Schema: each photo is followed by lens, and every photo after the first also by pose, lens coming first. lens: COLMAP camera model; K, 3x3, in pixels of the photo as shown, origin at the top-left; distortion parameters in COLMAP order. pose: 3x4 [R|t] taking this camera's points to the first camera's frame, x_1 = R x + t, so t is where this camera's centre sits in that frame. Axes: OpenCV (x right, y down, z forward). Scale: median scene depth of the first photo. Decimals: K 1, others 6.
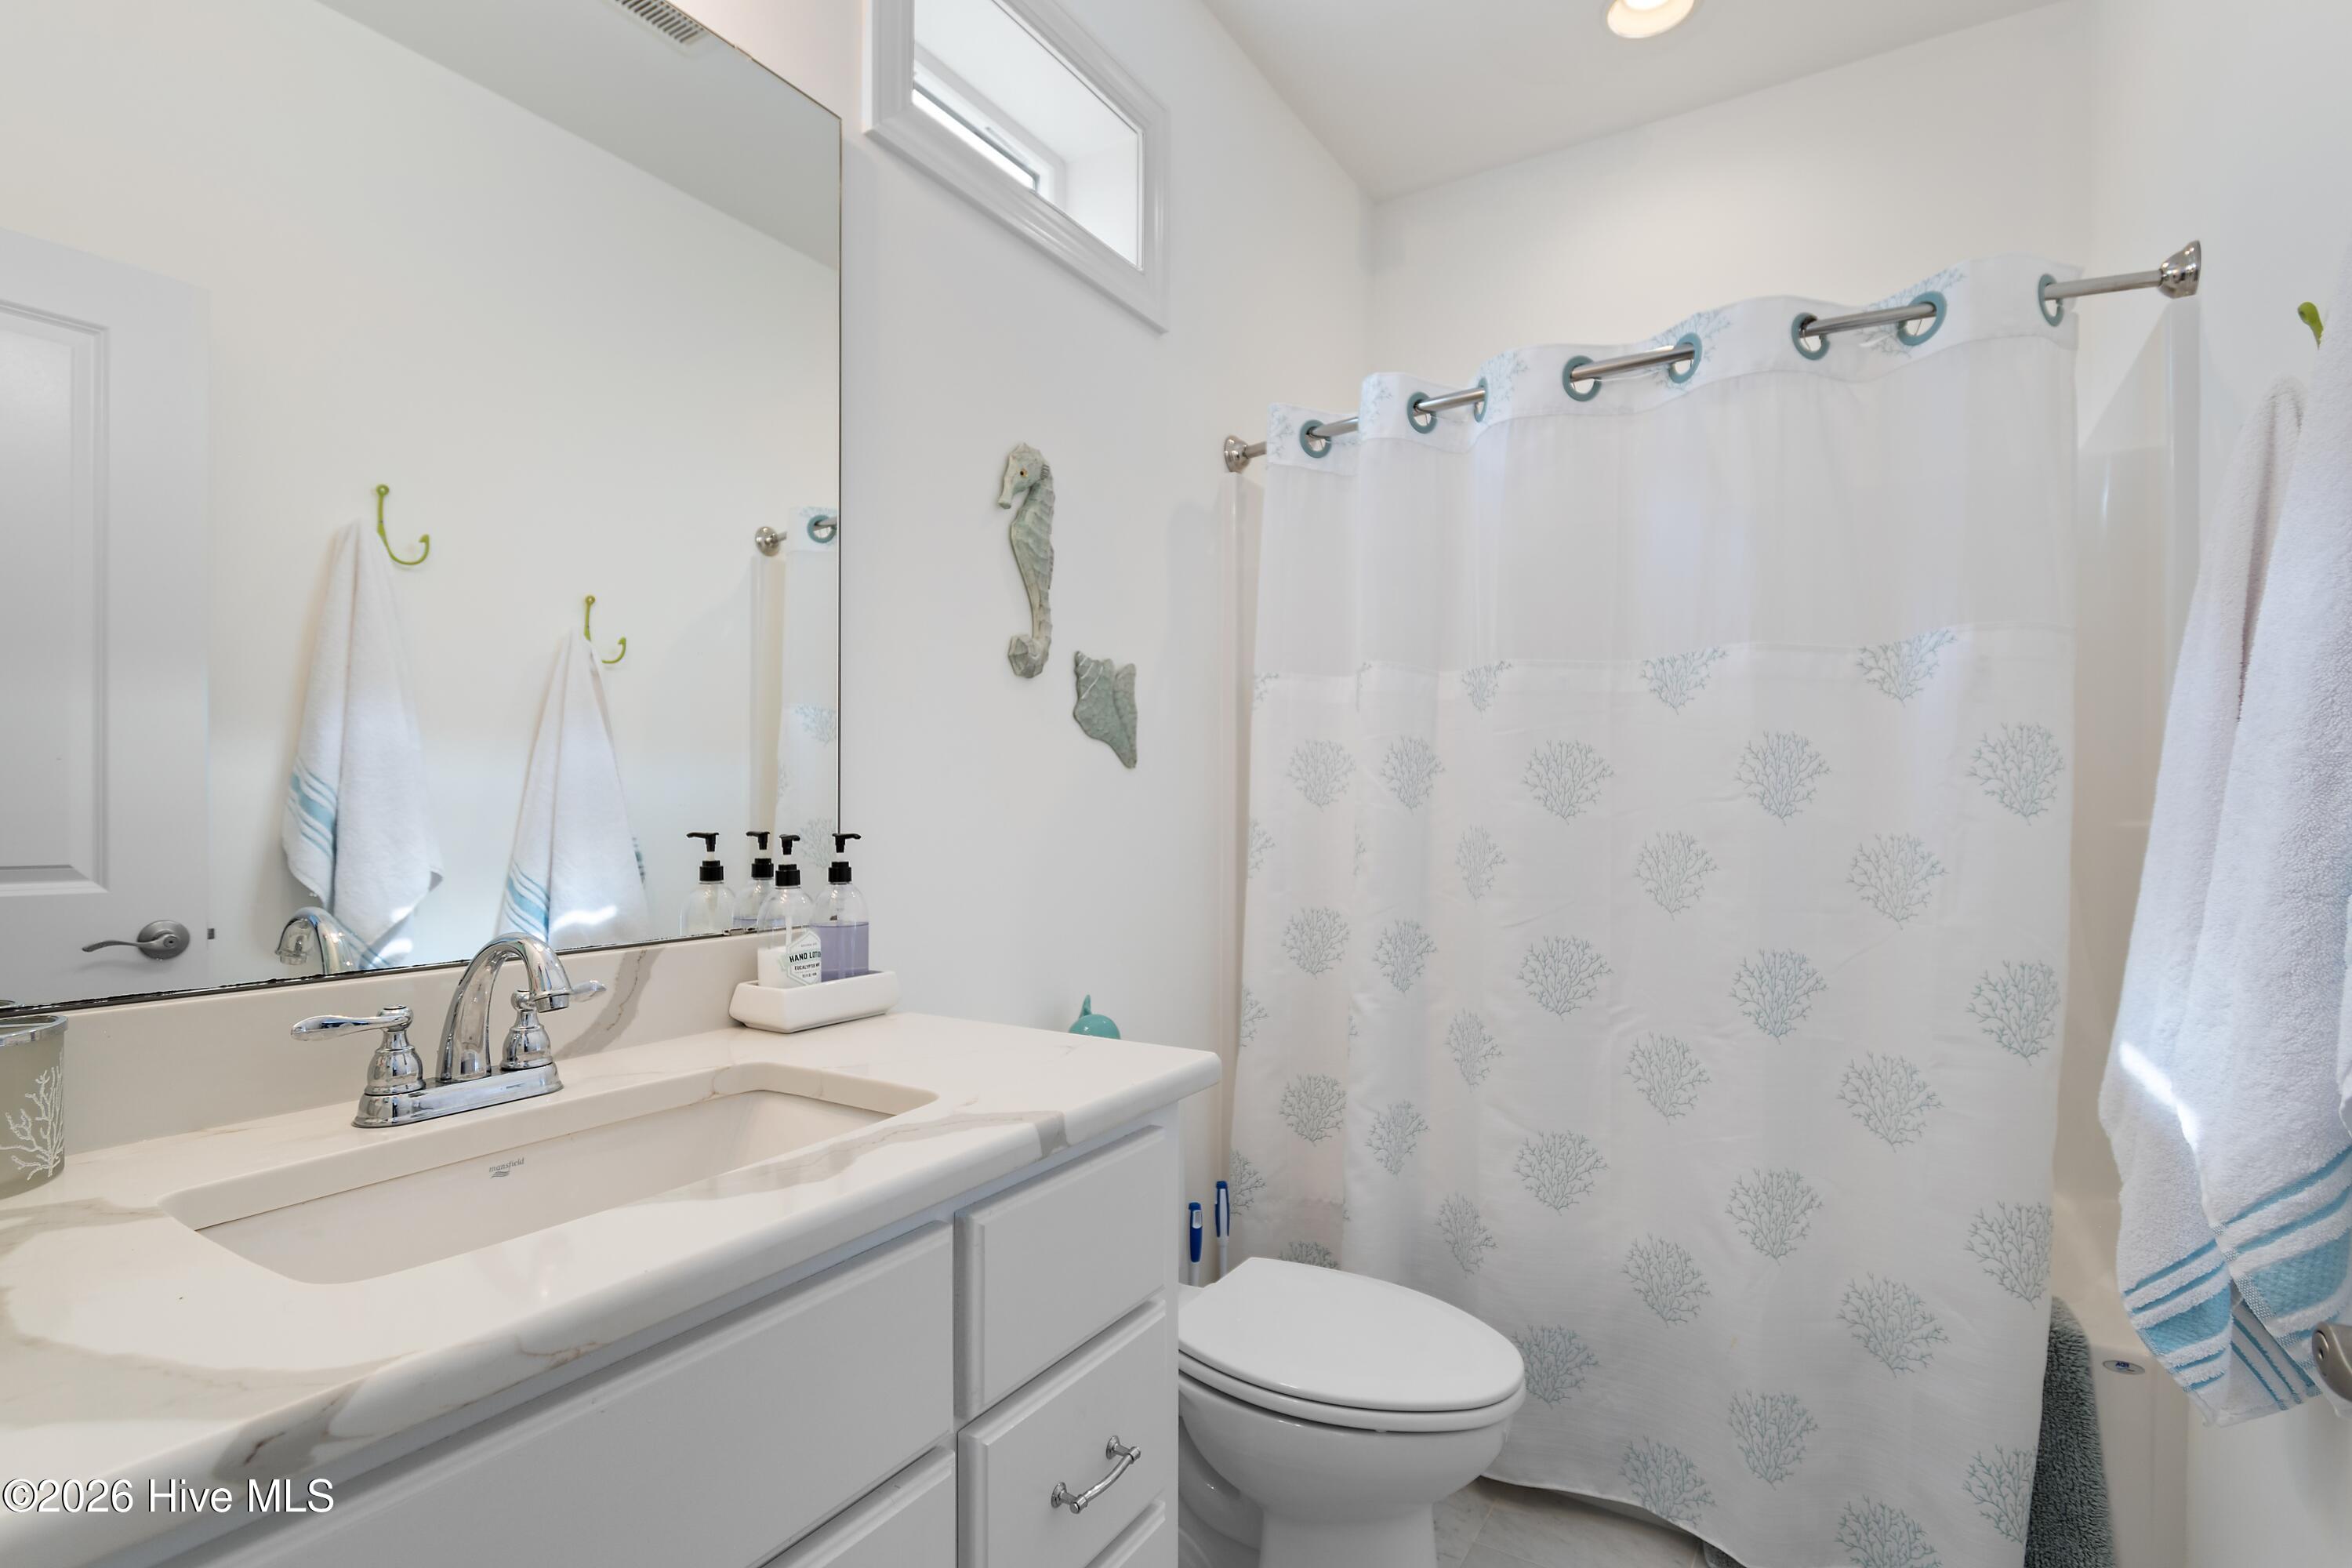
lens RADIAL K [[1092.9, 0, 1178.8], [0, 1092.9, 797.0], [0, 0, 1]] dist [0.000078, -0.000005]
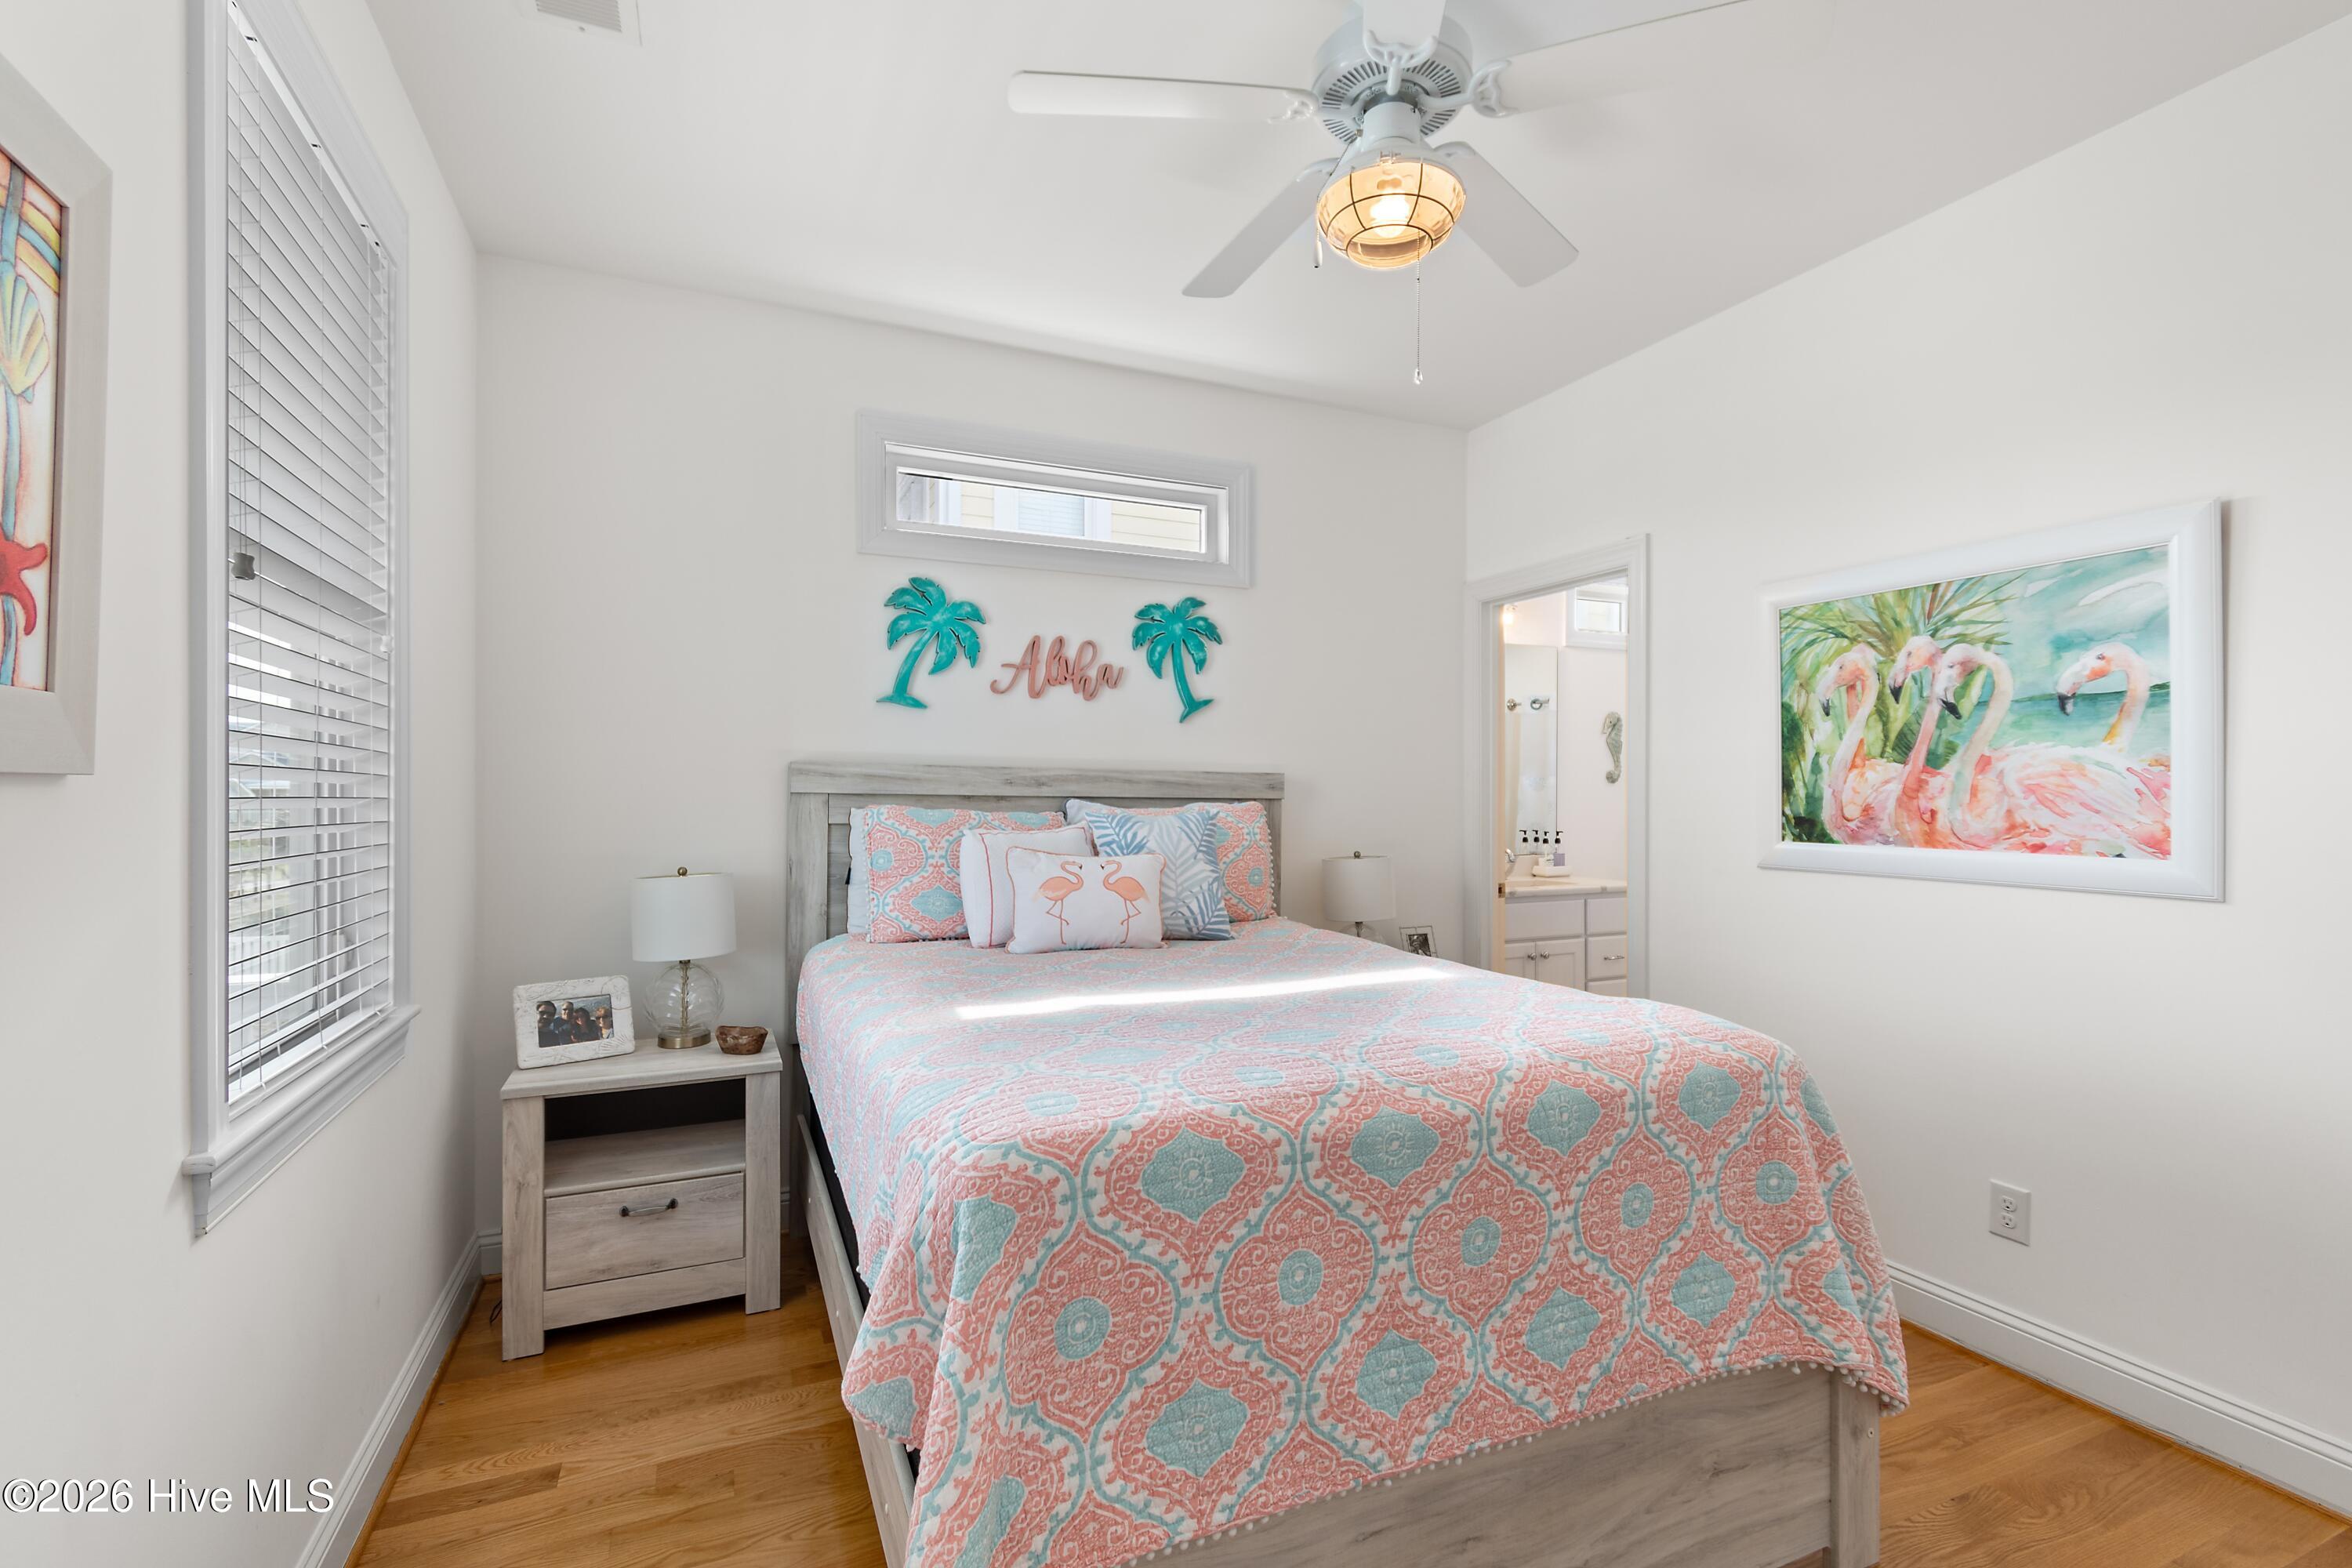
lens RADIAL K [[1056.0, 0, 1172.8], [0, 1056.0, 777.1], [0, 0, 1]] dist [0.002240, 0.000379]
pose [[0.828856, 0.003002, -0.559454, 0.715361], [-0.004587, 0.999988, -0.001431, -0.159026], [0.559443, 0.003752, 0.828861, -3.117534]]
